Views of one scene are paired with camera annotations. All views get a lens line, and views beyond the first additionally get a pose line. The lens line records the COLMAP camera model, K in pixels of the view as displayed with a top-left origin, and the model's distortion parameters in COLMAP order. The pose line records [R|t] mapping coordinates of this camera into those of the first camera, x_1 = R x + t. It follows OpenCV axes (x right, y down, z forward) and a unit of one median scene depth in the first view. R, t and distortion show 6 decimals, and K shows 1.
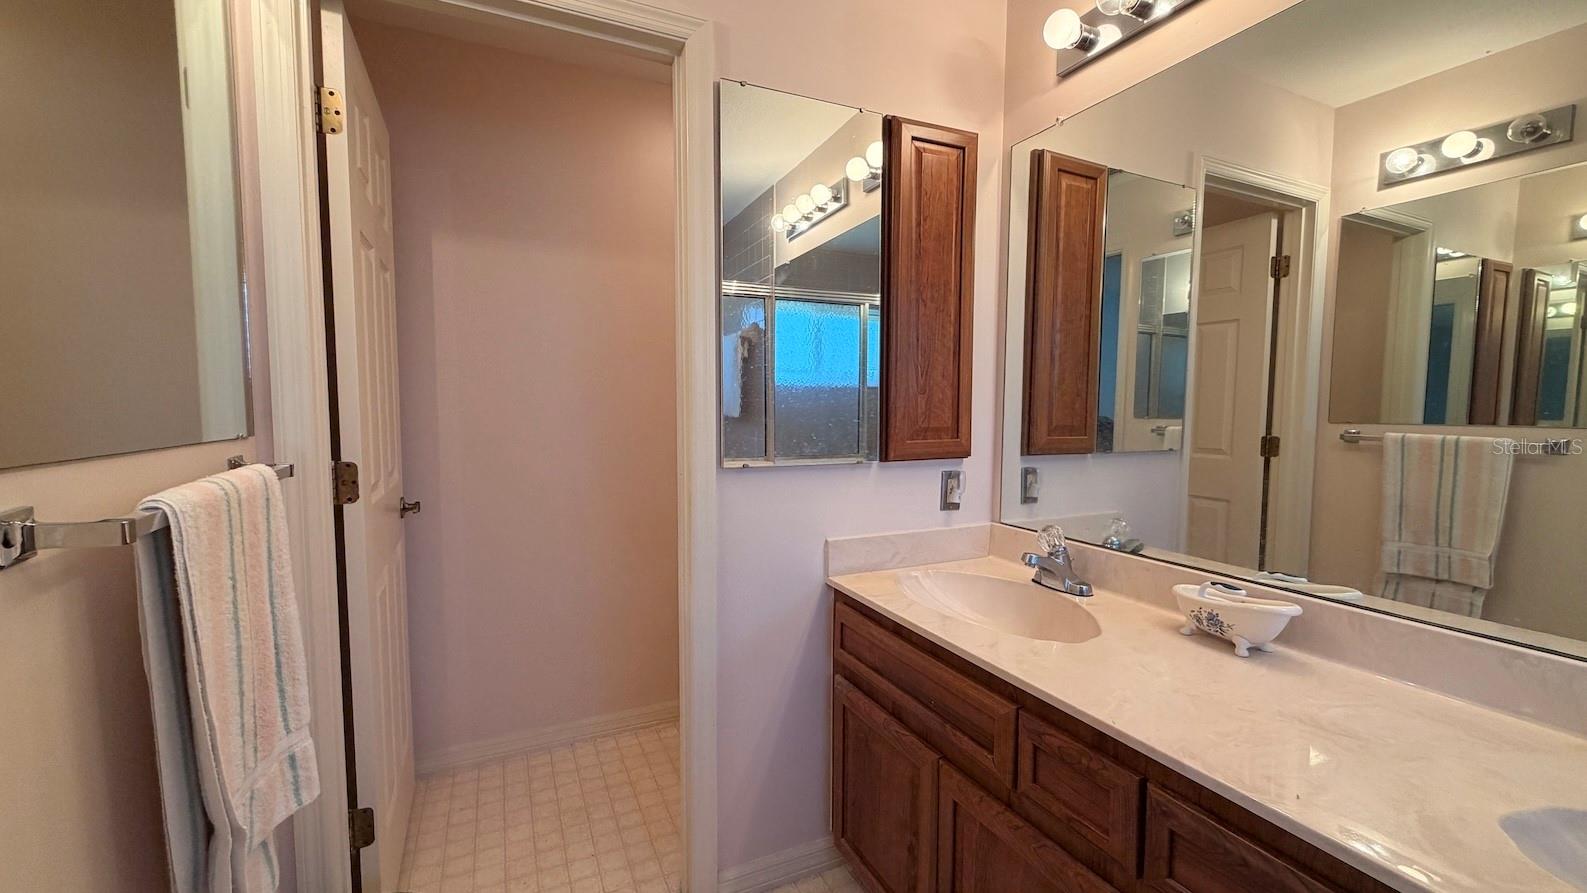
lens RADIAL K [[636.1, 0, 794.5], [0, 636.1, 457.3], [0, 0, 1]] dist [0.005436, 0.000356]
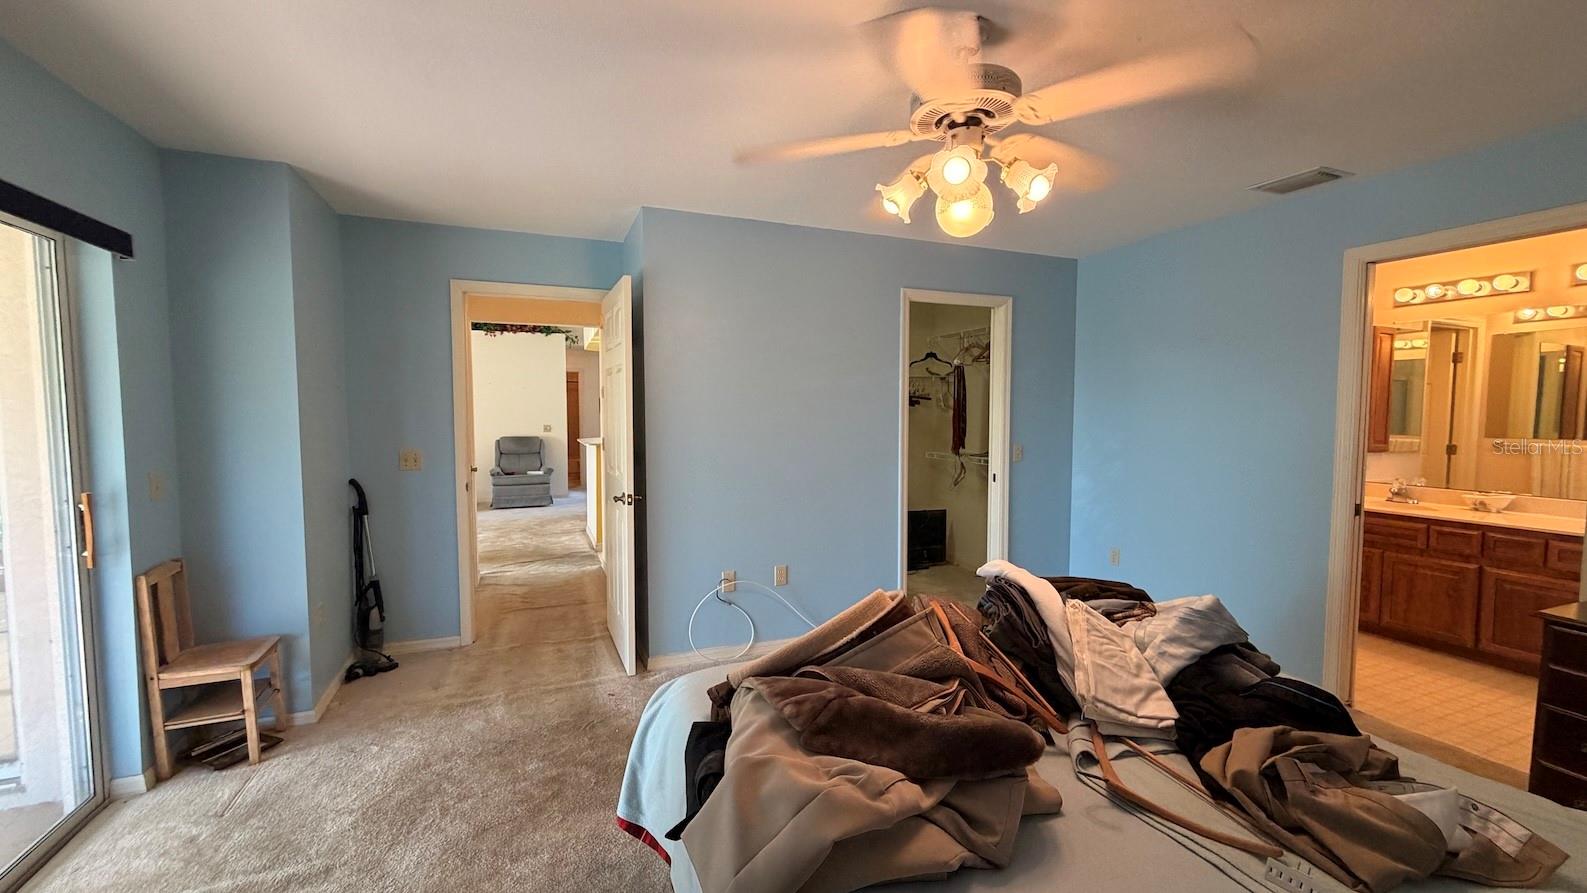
lens RADIAL K [[636.1, 0, 794.6], [0, 636.1, 451.5], [0, 0, 1]] dist [0.005436, 0.000356]
pose [[0.998700, 0.007050, -0.050481, -1.157236], [-0.007520, 0.999930, -0.009124, 0.020733], [0.050413, 0.009492, 0.998683, -1.049927]]
